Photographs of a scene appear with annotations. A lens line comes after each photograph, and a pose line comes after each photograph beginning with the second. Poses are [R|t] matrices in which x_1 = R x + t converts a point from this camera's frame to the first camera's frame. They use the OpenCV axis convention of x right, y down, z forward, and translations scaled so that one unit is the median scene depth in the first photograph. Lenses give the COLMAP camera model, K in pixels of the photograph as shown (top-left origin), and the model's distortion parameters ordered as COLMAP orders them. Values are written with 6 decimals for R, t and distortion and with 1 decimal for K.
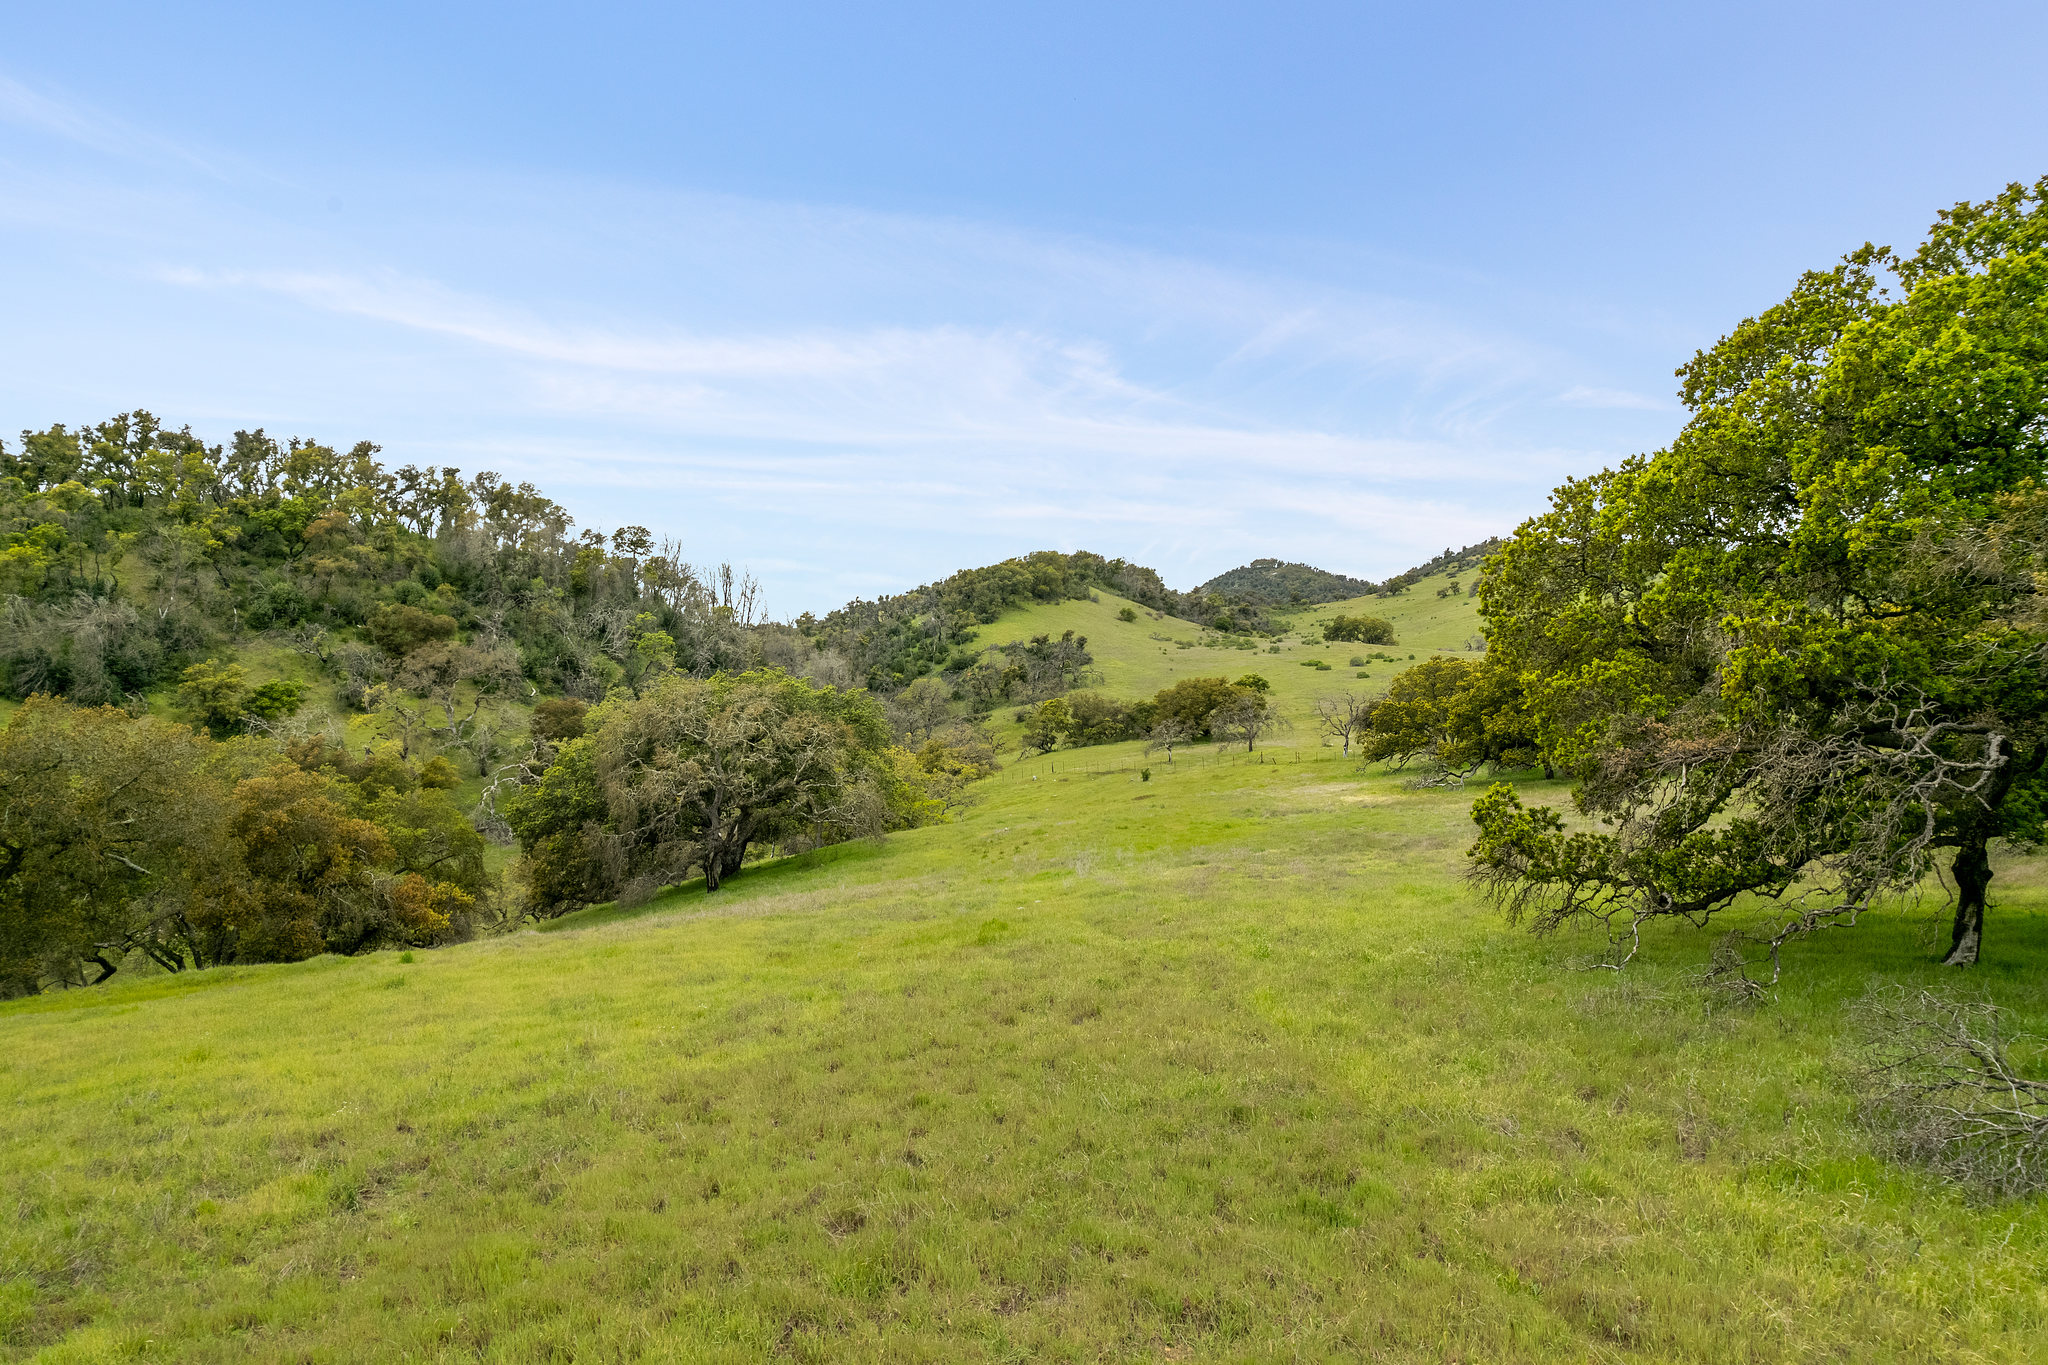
lens RADIAL K [[1292.3, 0, 1031.3], [0, 1292.3, 696.2], [0, 0, 1]] dist [-0.109207, 0.092404]
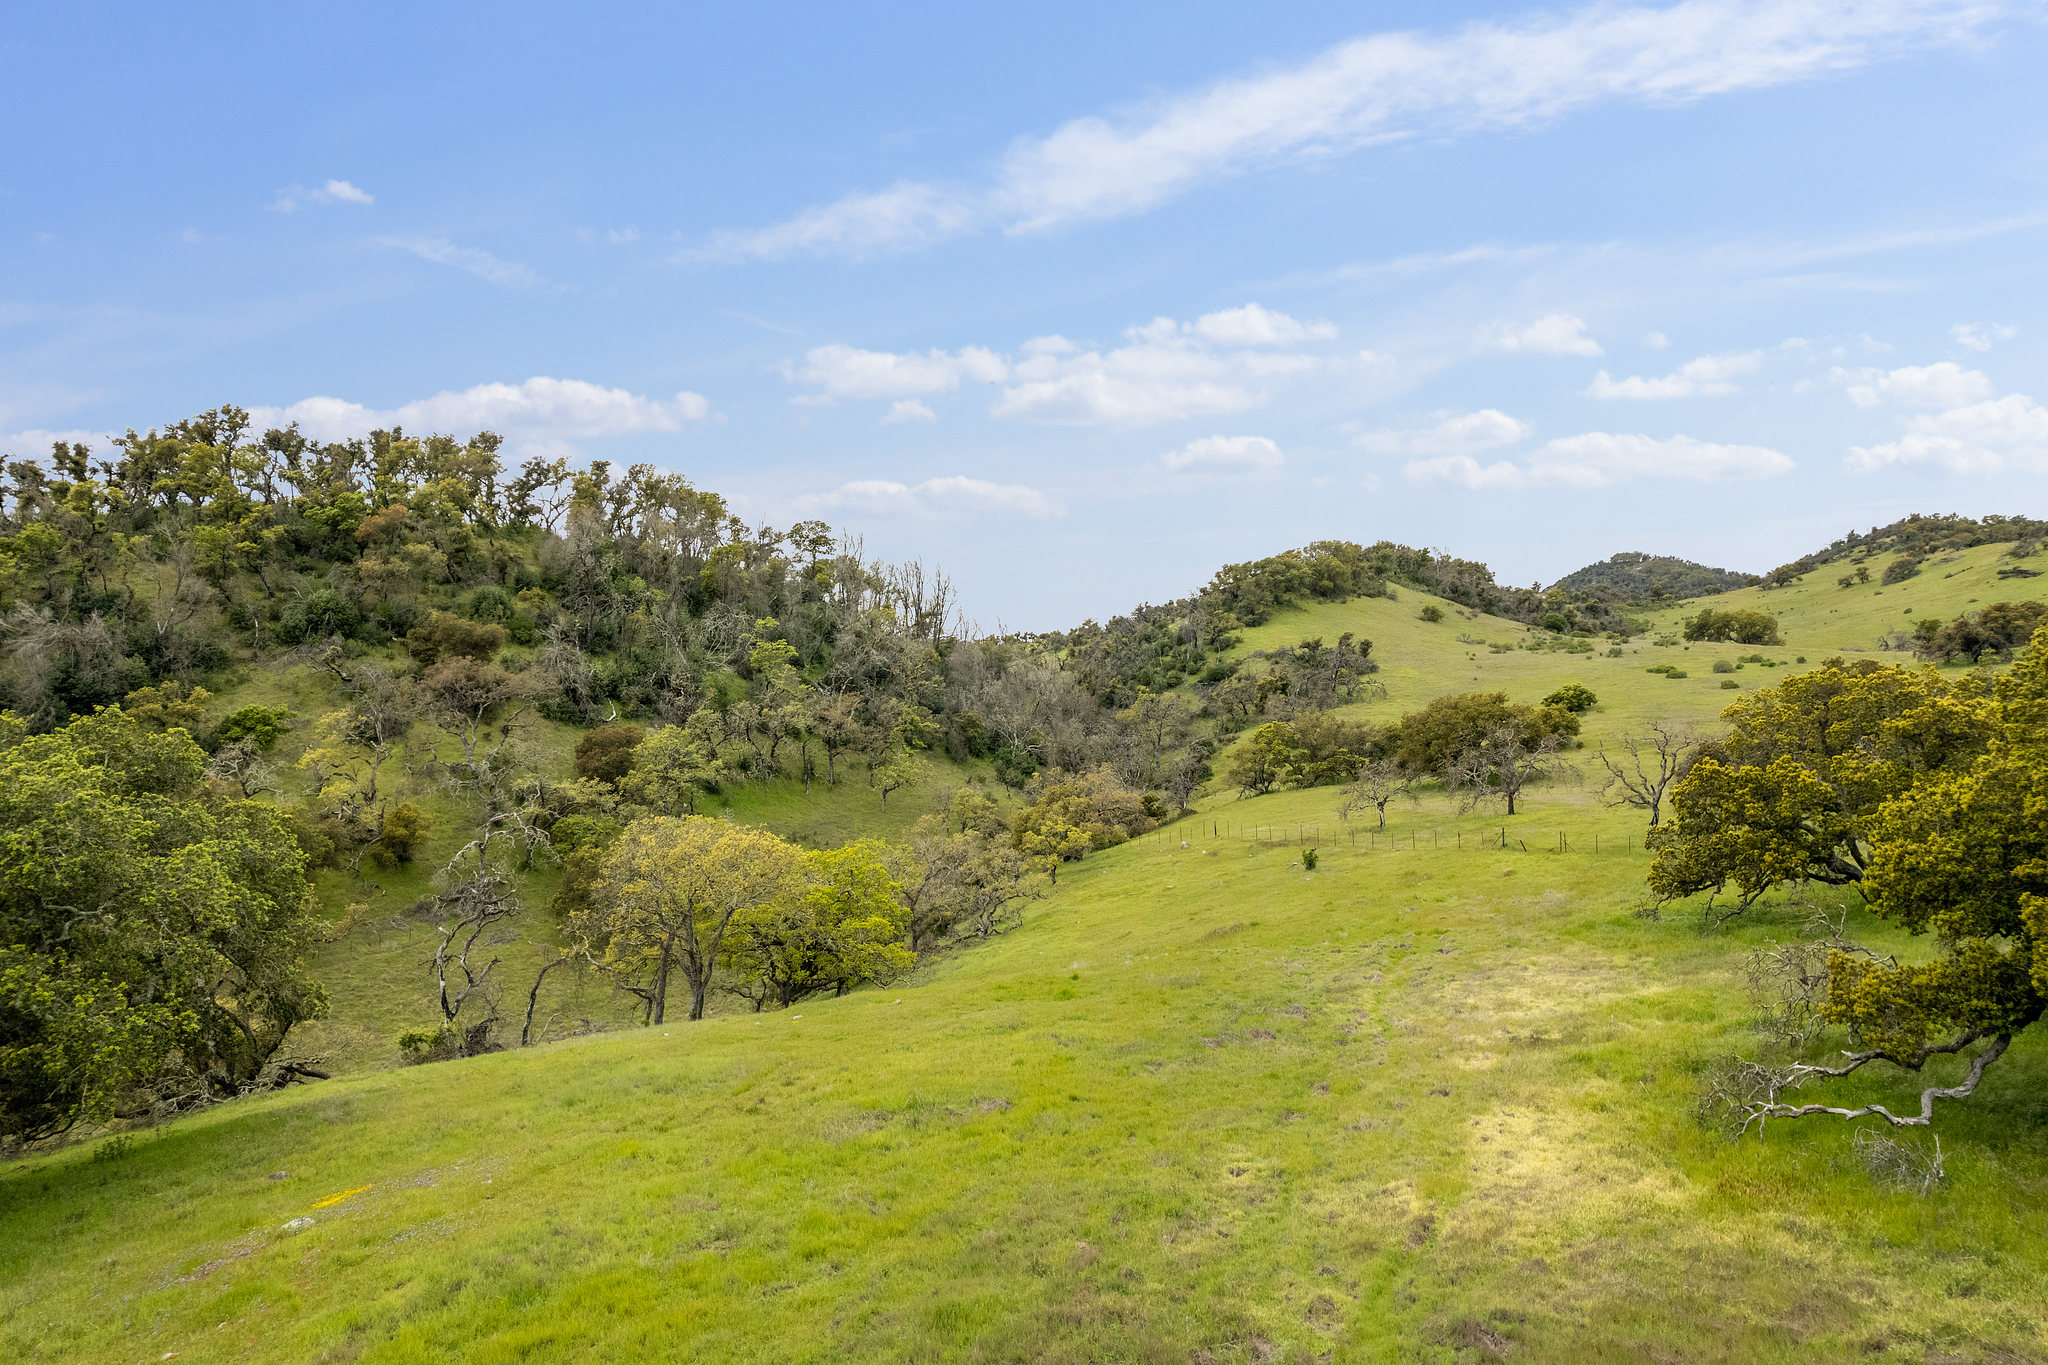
lens RADIAL K [[1307.5, 0, 1024.0], [0, 1307.5, 682.5], [0, 0, 1]] dist [-0.108407, 0.090339]
pose [[0.965162, -0.008442, -0.261516, 0.072871], [0.003788, 0.999825, -0.018295, -0.007369], [0.261625, 0.016667, 0.965026, 0.226091]]
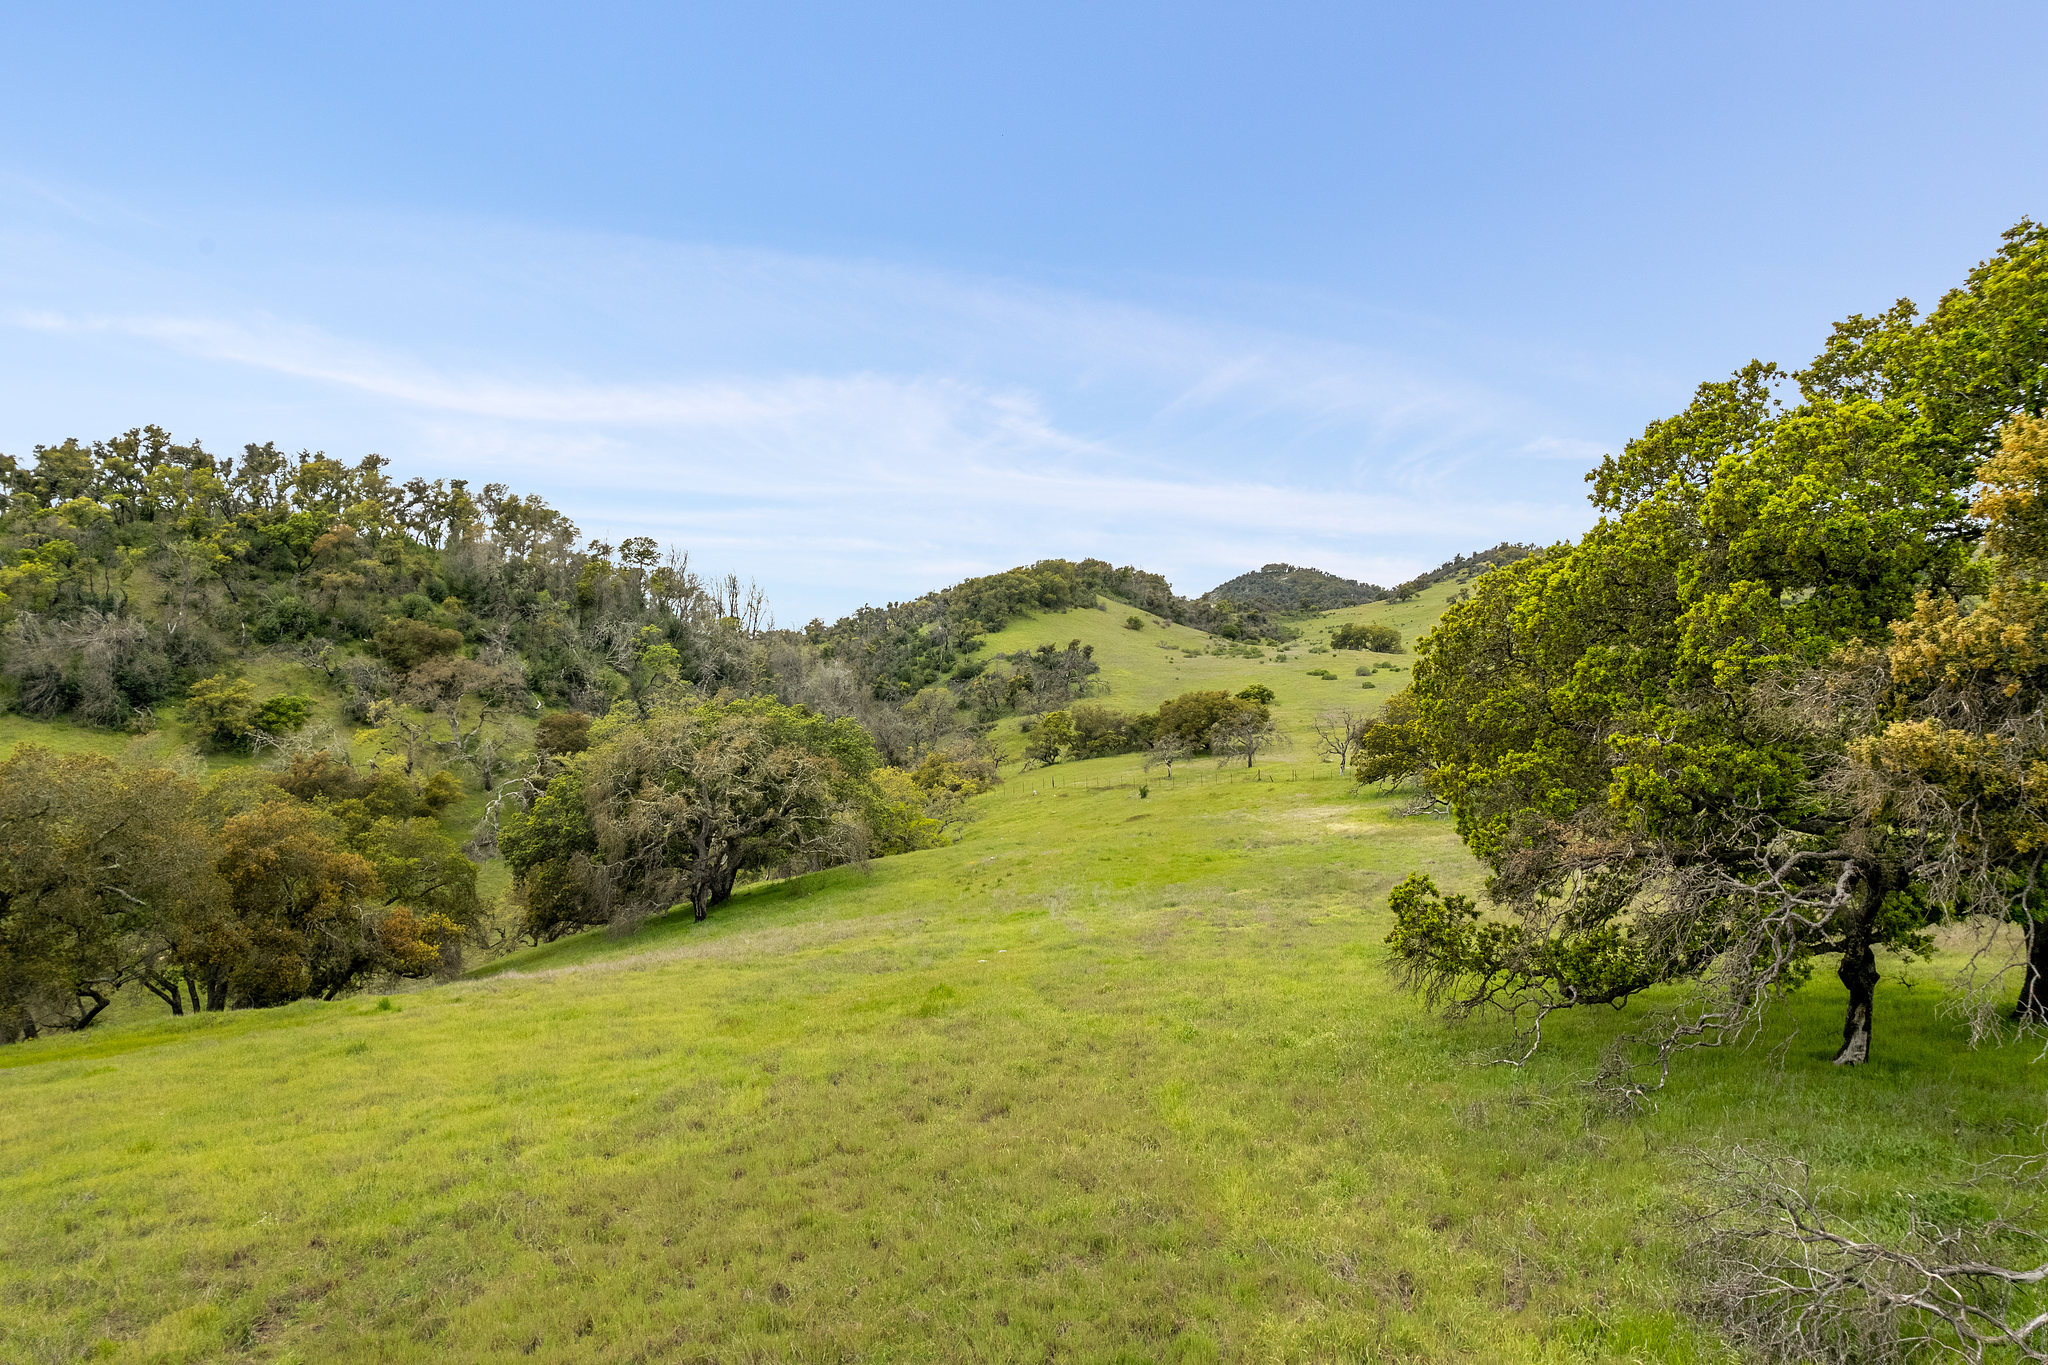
lens RADIAL K [[1292.3, 0, 1031.3], [0, 1292.3, 696.2], [0, 0, 1]] dist [-0.109207, 0.092404]
pose [[0.999962, 0.000607, -0.008701, 0.005996], [-0.000634, 0.999995, -0.003062, -0.006220], [0.008699, 0.003067, 0.999957, -0.002505]]
